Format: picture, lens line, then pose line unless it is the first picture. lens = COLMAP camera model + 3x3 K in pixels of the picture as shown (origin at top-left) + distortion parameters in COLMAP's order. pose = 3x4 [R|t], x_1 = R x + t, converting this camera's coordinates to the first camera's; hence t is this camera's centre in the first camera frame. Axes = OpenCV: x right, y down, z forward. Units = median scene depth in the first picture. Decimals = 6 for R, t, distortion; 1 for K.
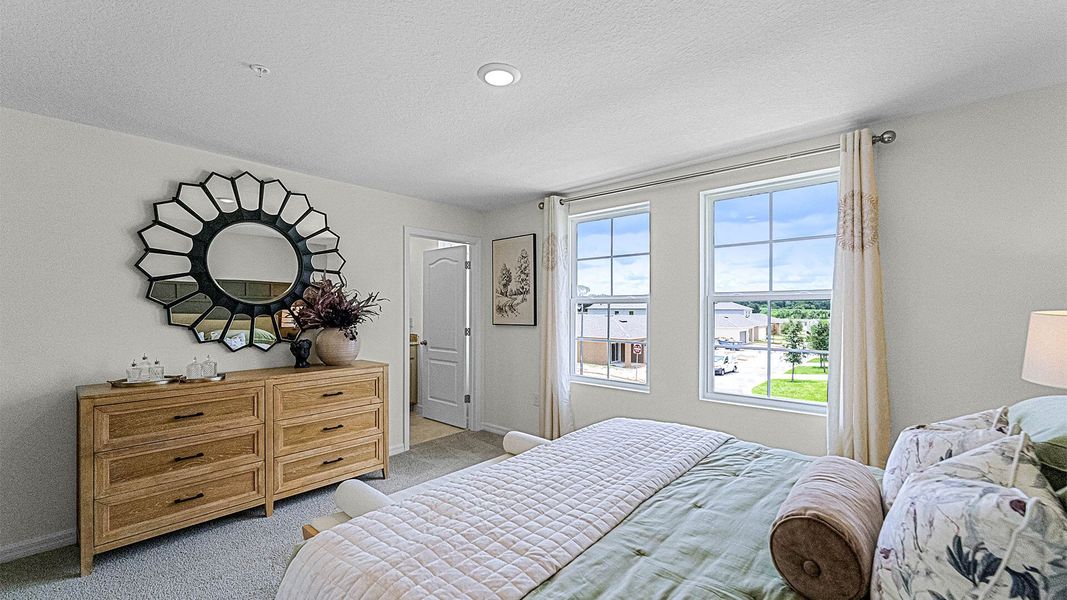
lens RADIAL K [[438.2, 0, 541.3], [0, 438.2, 310.0], [0, 0, 1]] dist [-0.023037, 0.000650]
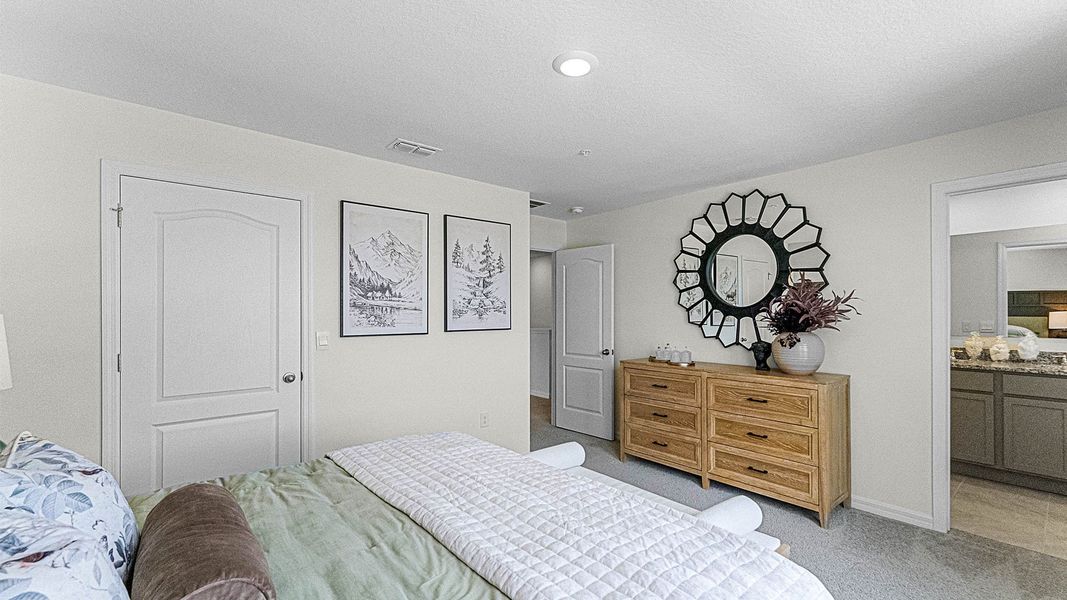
lens RADIAL K [[438.2, 0, 532.3], [0, 438.2, 304.8], [0, 0, 1]] dist [-0.023037, 0.000650]
pose [[-0.190879, -0.013441, -0.981521, 0.621729], [0.001326, 0.999902, -0.013950, -0.005226], [0.981613, -0.003965, -0.190843, 0.769255]]
